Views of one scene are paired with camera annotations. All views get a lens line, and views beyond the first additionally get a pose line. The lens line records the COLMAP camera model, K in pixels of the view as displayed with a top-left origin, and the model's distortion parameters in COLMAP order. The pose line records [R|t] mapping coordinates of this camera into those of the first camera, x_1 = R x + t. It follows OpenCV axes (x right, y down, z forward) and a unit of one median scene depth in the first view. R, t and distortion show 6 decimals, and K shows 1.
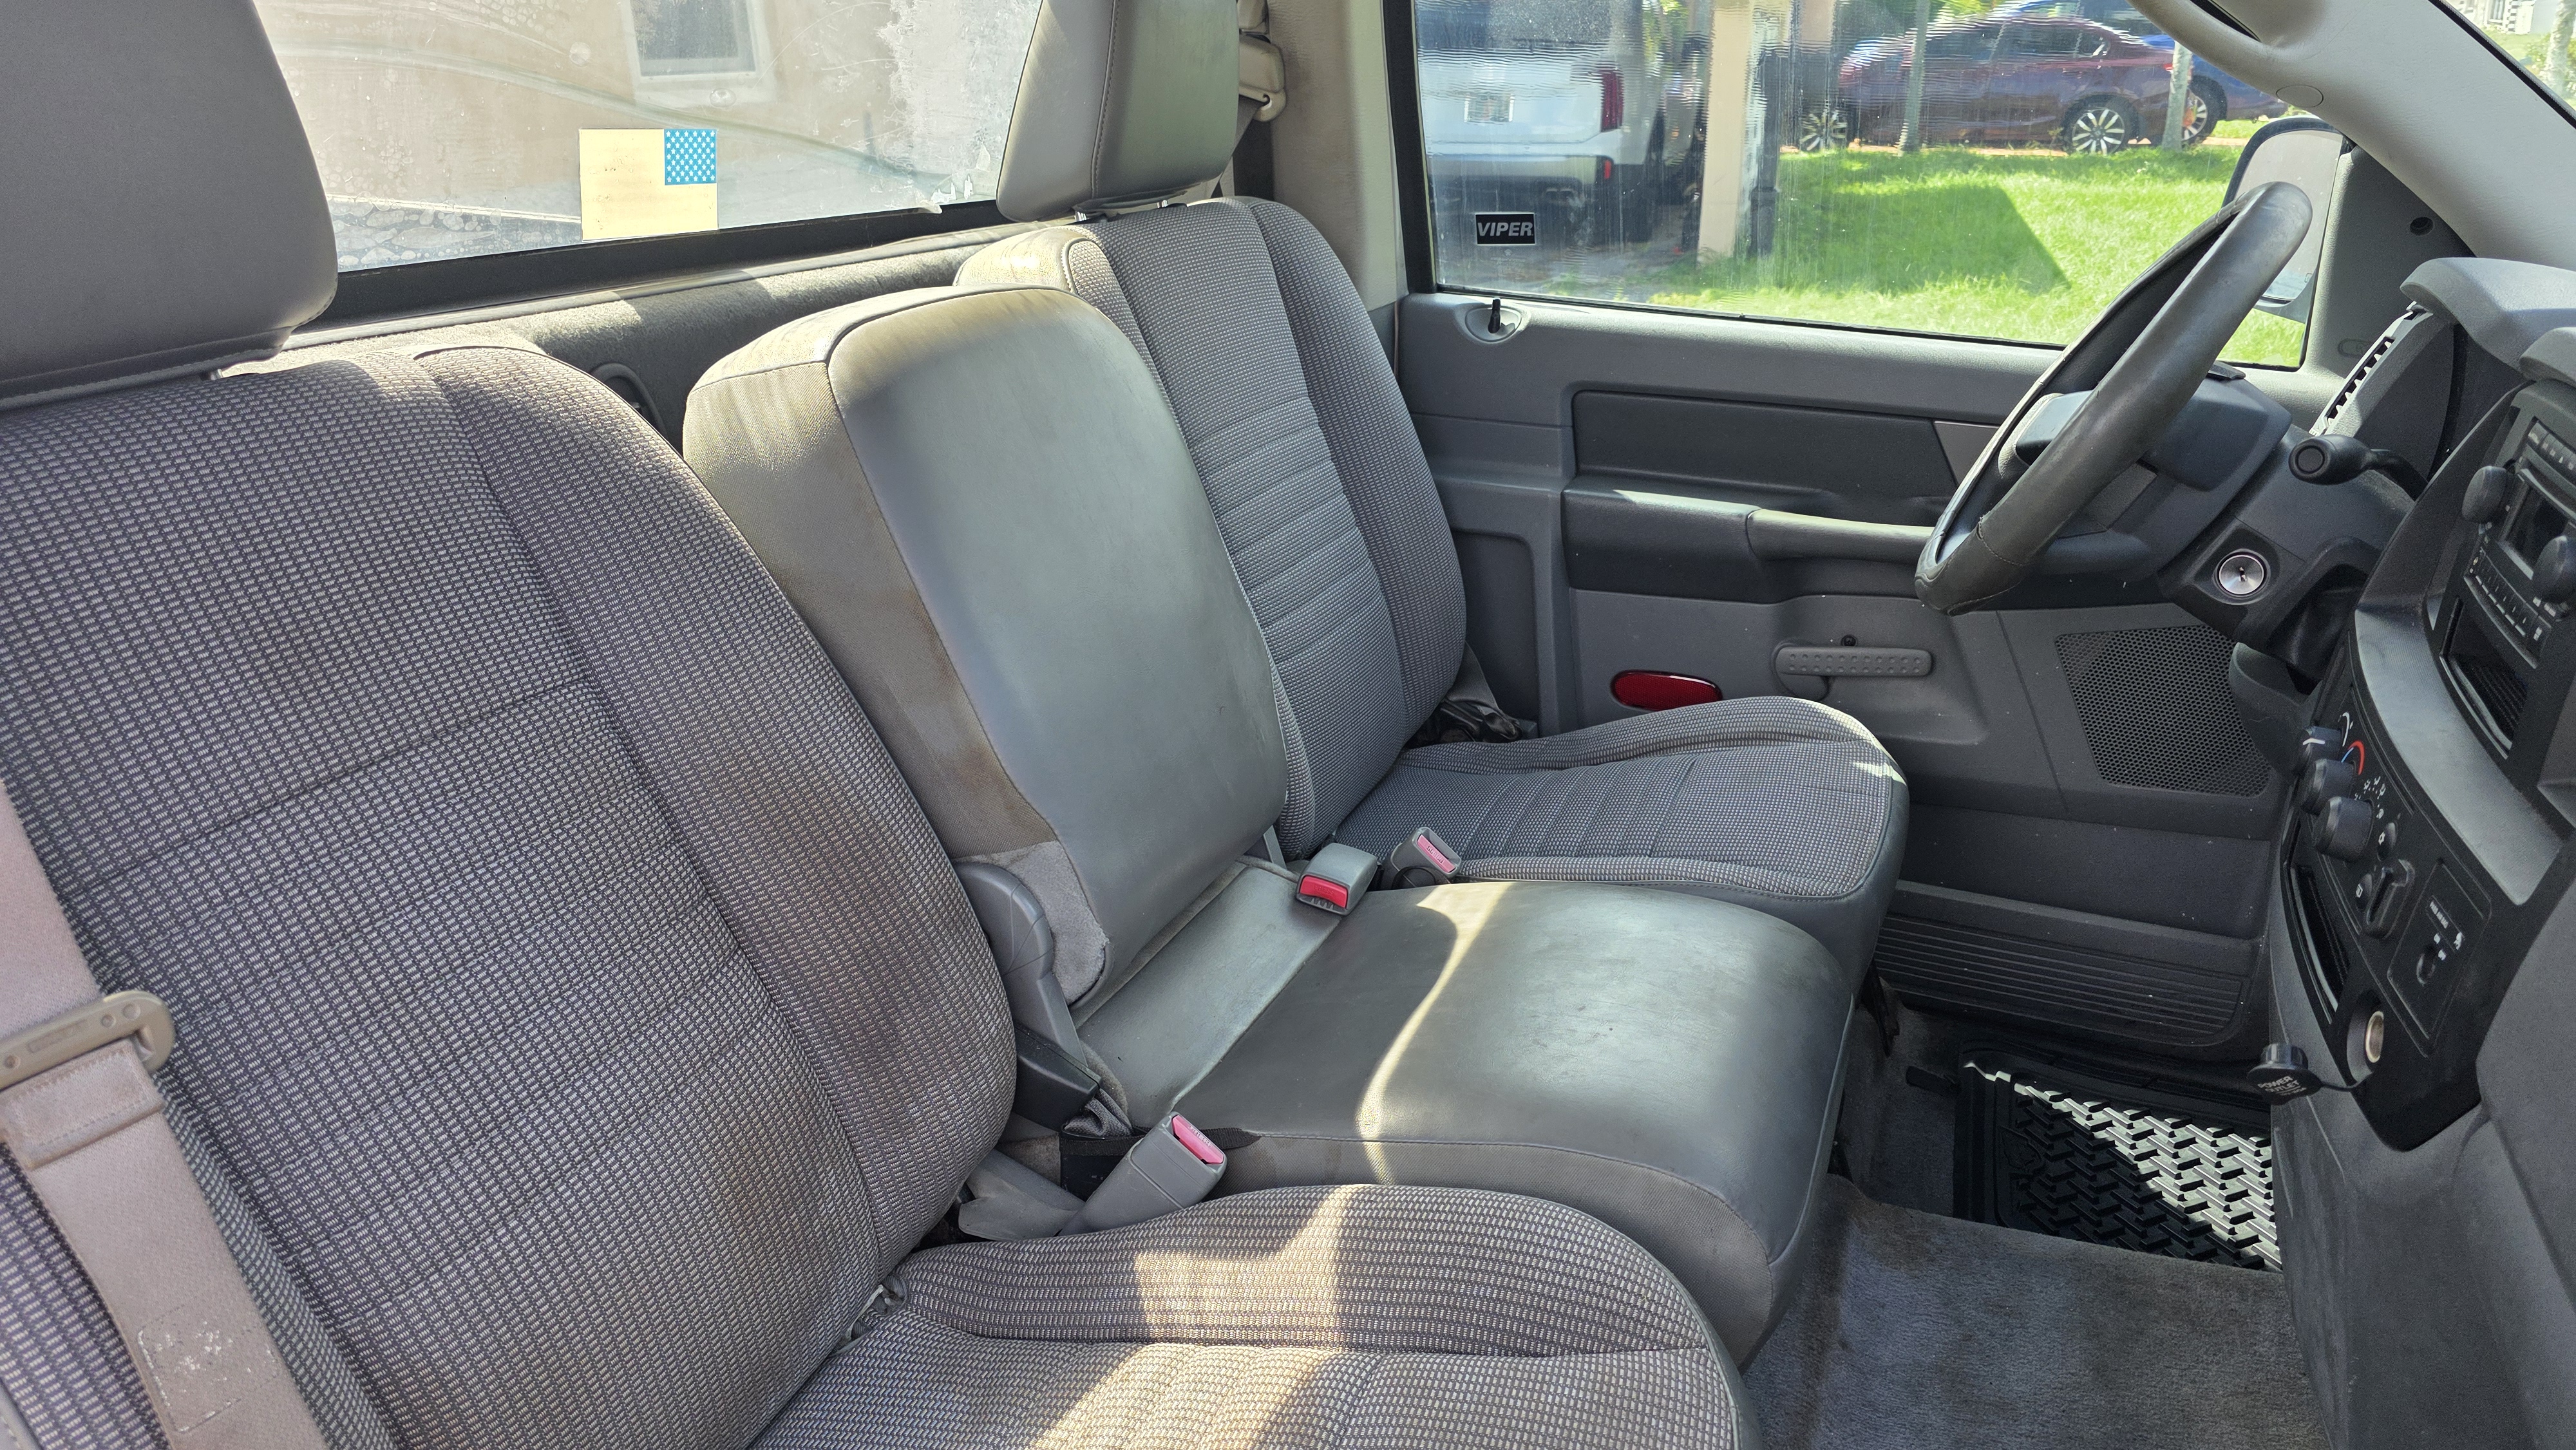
lens RADIAL K [[1767.3, 0, 1242.9], [0, 1767.3, 770.3], [0, 0, 1]] dist [0.078060, -0.093088]
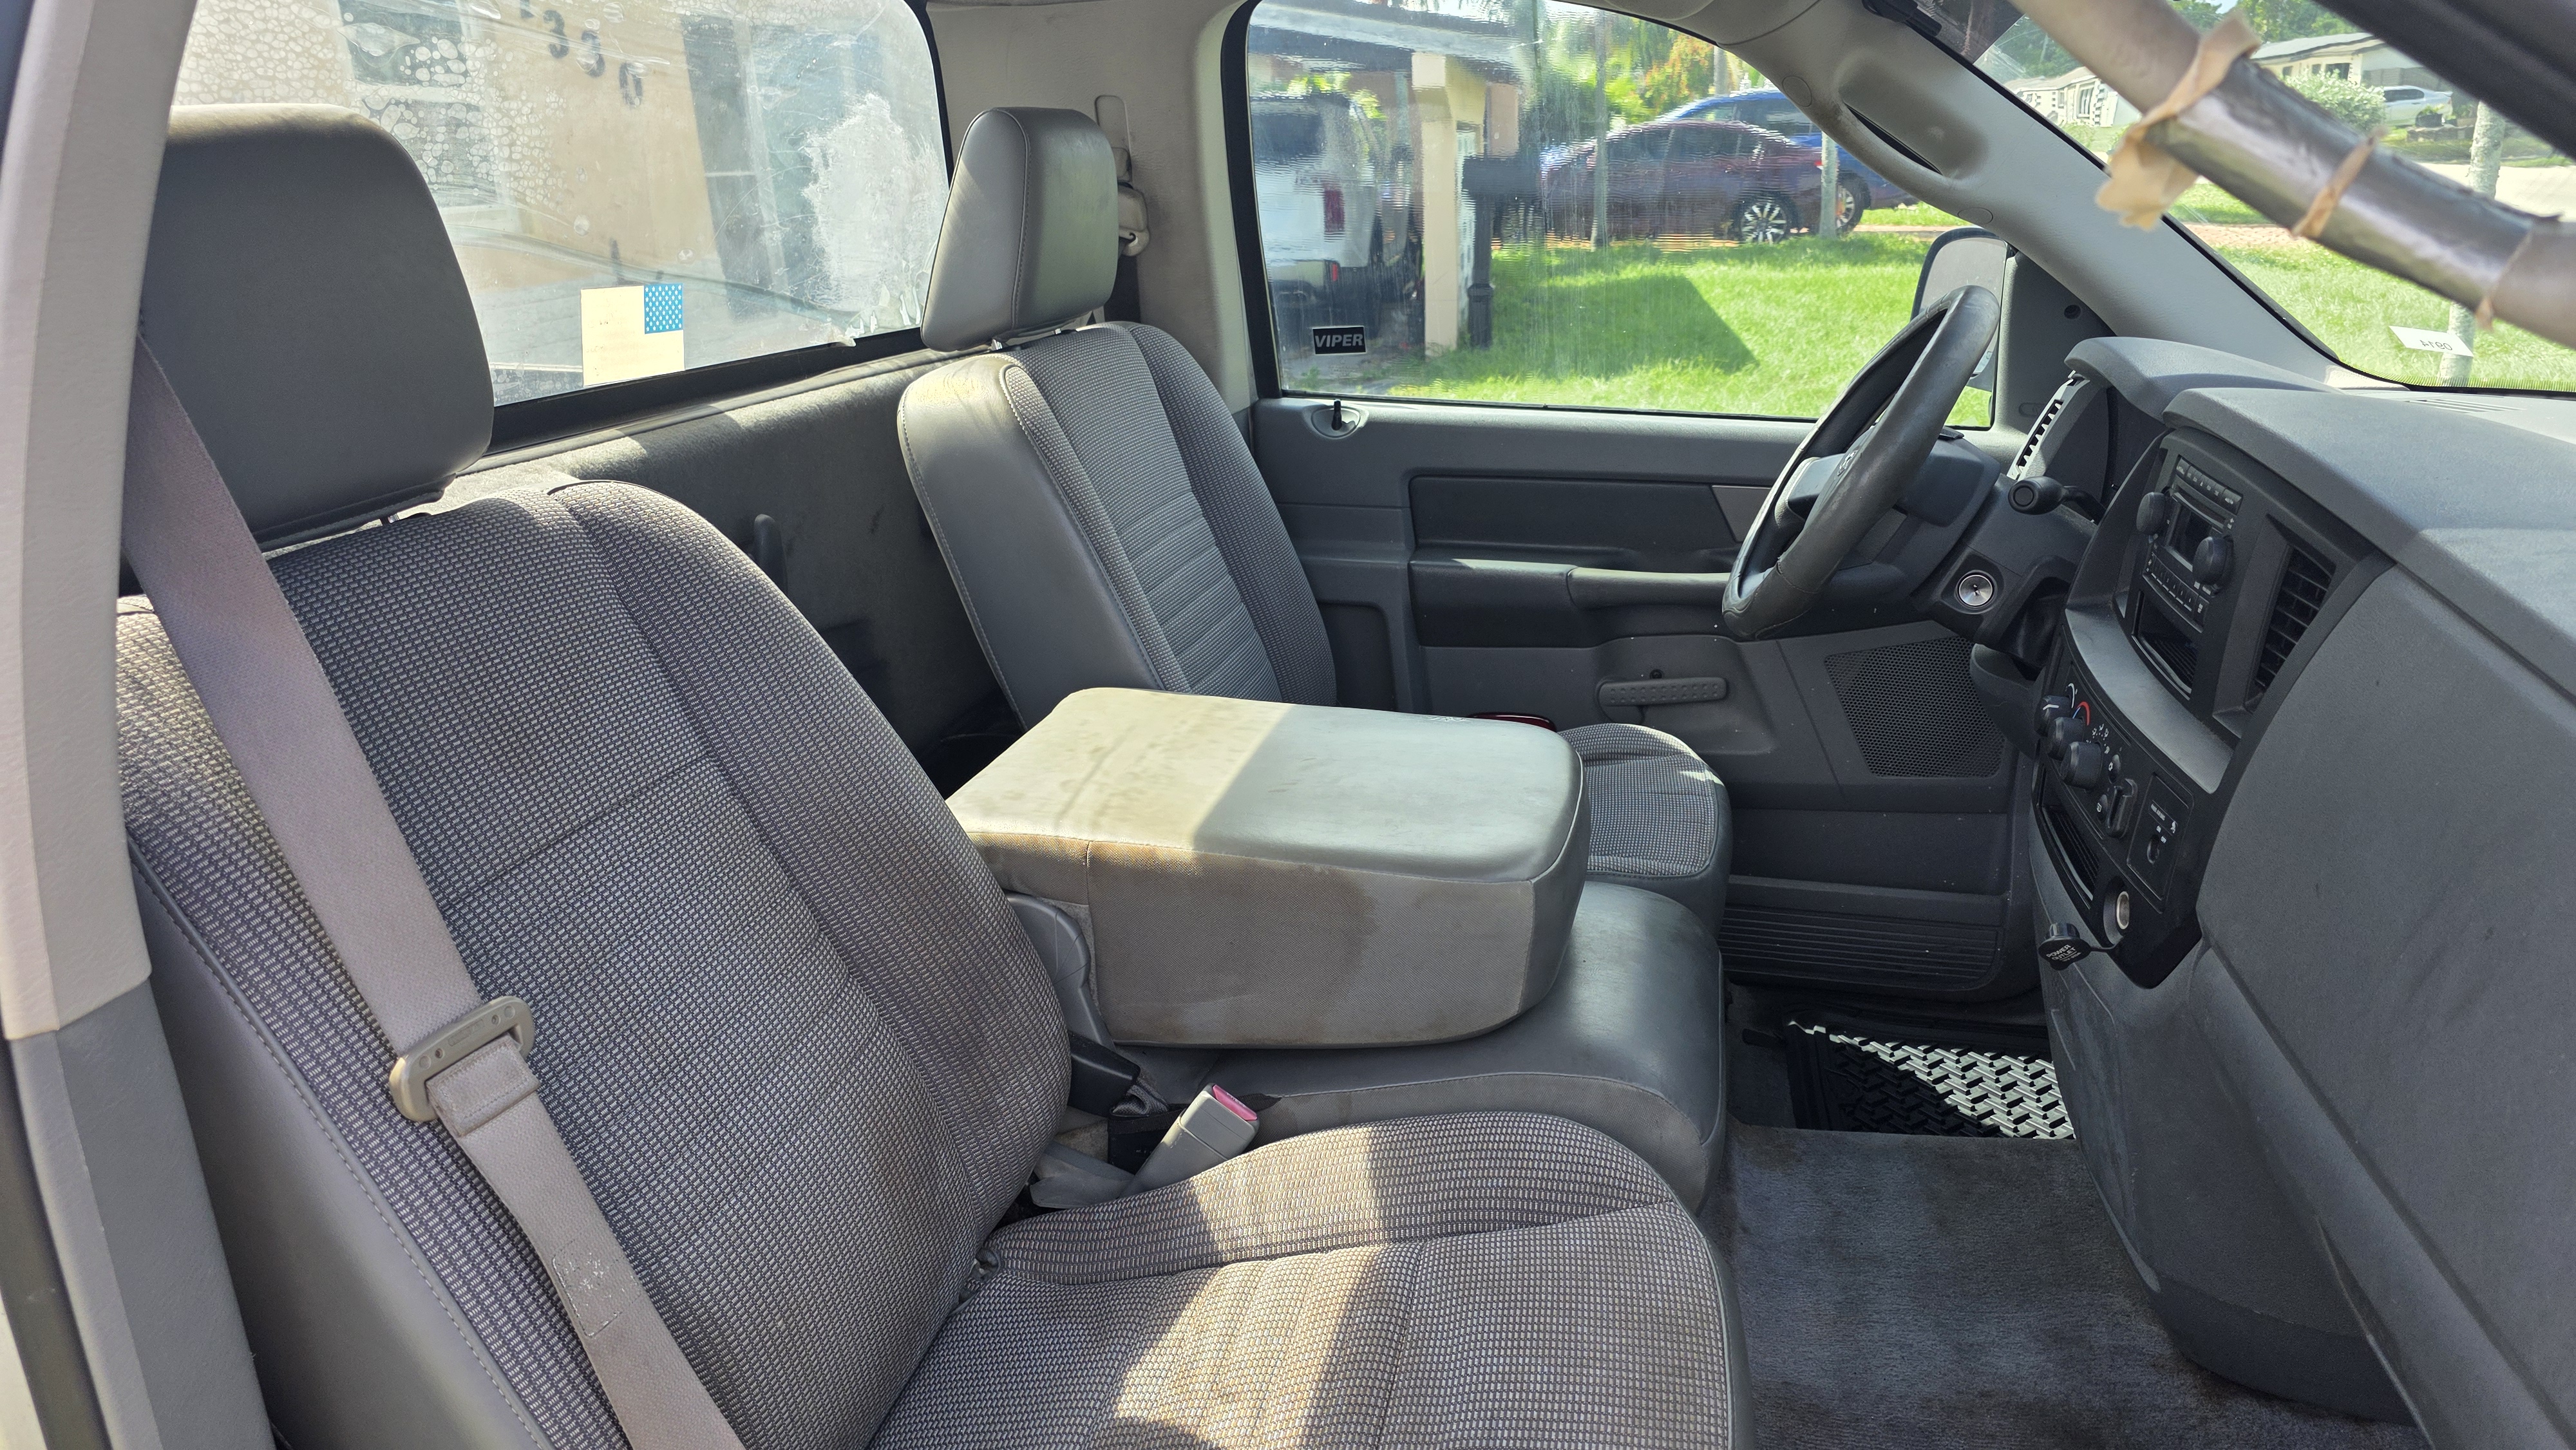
lens RADIAL K [[1747.8, 0, 1286.2], [0, 1747.8, 768.0], [0, 0, 1]] dist [0.123914, -0.248704]
pose [[0.984965, -0.076578, 0.154852, -0.107601], [0.084659, 0.995335, -0.046275, 0.027518], [-0.150586, 0.058689, 0.986853, -0.131868]]
